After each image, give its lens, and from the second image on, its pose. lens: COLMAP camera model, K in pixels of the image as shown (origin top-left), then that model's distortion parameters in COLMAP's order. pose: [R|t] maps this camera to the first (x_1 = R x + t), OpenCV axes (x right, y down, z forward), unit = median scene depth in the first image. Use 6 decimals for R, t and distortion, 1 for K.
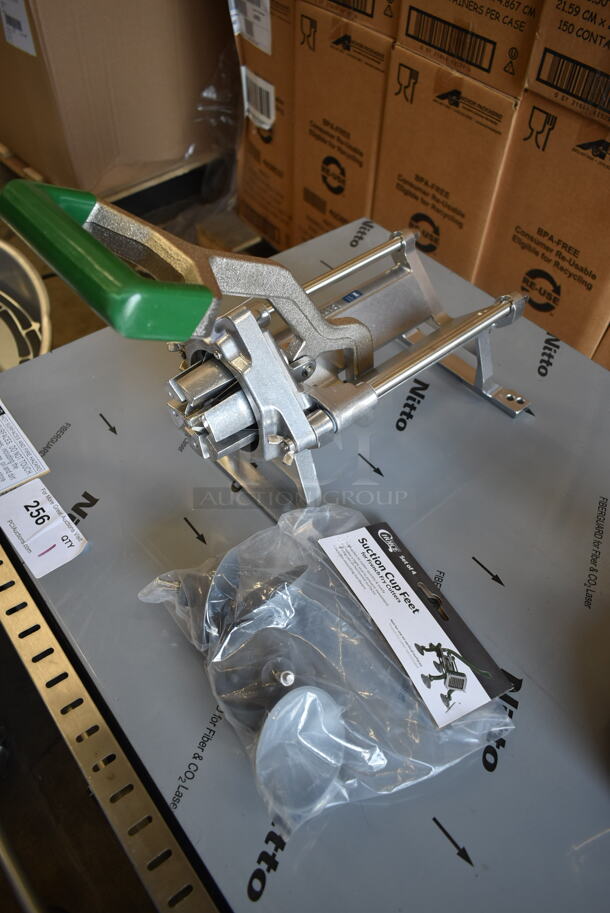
lens RADIAL K [[695.0, 0, 305.0], [0, 695.0, 456.5], [0, 0, 1]] dist [-0.011987, -0.005509]
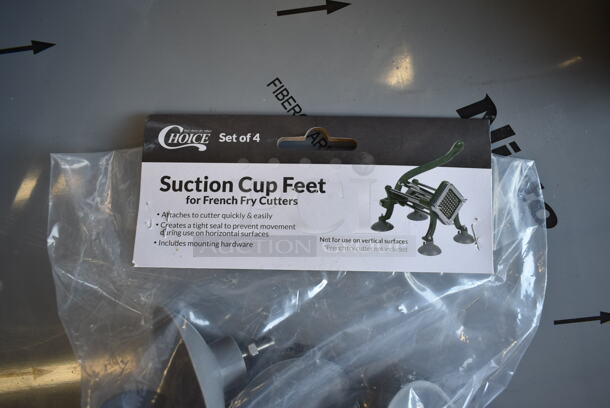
lens RADIAL K [[464.4, 0, 305.0], [0, 464.4, 204.0], [0, 0, 1]] dist [-0.011987, -0.005509]
pose [[0.513325, -0.839767, -0.176885, 0.120147], [0.677027, 0.269604, 0.684798, -0.035286], [-0.527381, -0.471280, 0.706940, 0.406229]]
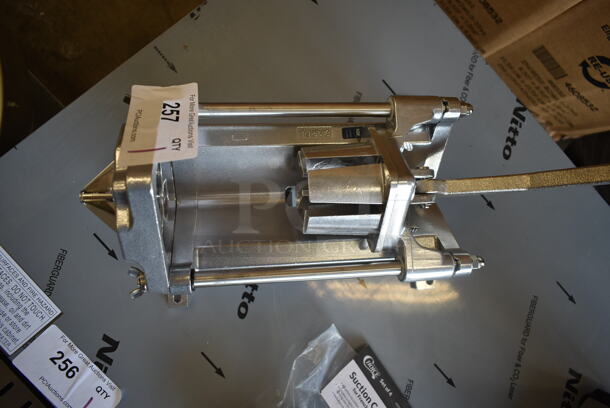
lens RADIAL K [[443.0, 0, 305.0], [0, 443.0, 204.0], [0, 0, 1]] dist [0.030944, -0.001516]
pose [[0.989882, -0.067609, 0.124753, -0.049562], [-0.021623, 0.797047, 0.603530, -0.371672], [-0.140238, -0.600121, 0.787520, 0.347606]]
